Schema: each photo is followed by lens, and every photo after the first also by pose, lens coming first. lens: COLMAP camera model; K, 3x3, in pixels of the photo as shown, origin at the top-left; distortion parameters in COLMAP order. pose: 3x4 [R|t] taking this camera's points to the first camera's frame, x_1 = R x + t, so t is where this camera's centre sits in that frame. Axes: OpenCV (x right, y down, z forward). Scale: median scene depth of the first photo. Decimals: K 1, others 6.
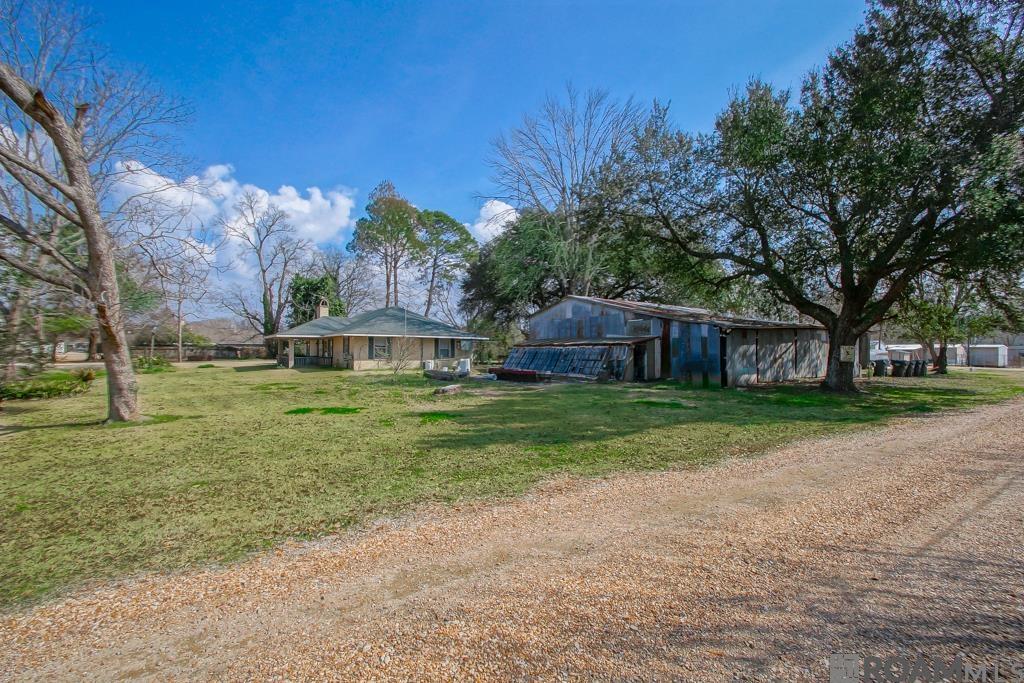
lens RADIAL K [[441.6, 0, 510.0], [0, 441.6, 347.5], [0, 0, 1]] dist [-0.017364, -0.000350]
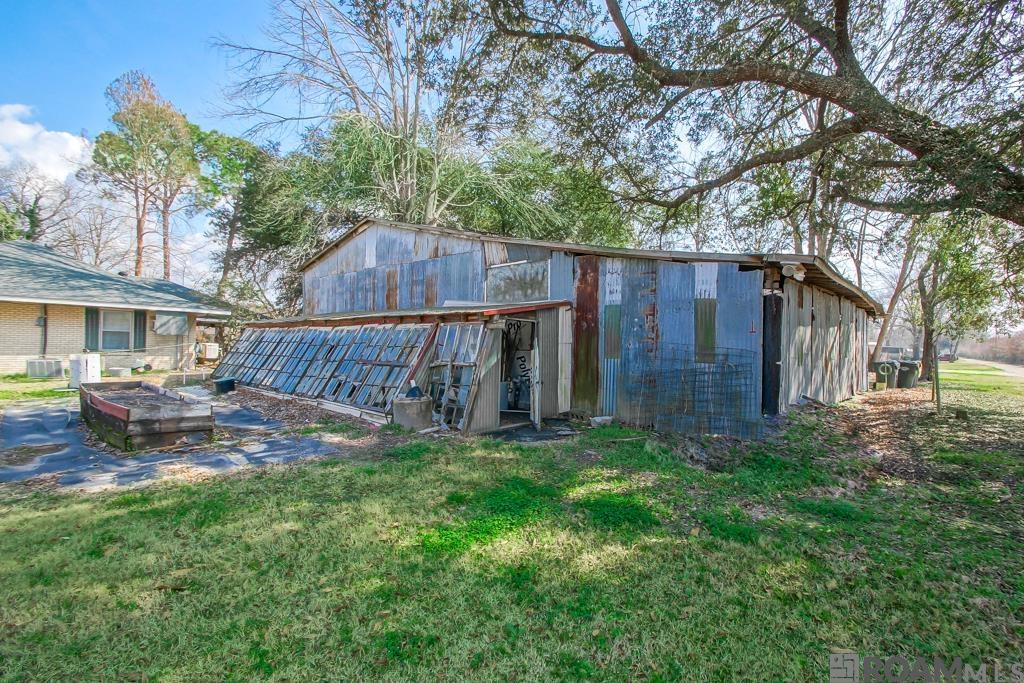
lens RADIAL K [[441.6, 0, 512.4], [0, 441.6, 342.8], [0, 0, 1]] dist [-0.017364, -0.000350]
pose [[0.960503, 0.015669, 0.277826, 0.187717], [-0.017264, 0.999846, 0.003296, 0.009779], [-0.277732, -0.007962, 0.960626, 0.651306]]
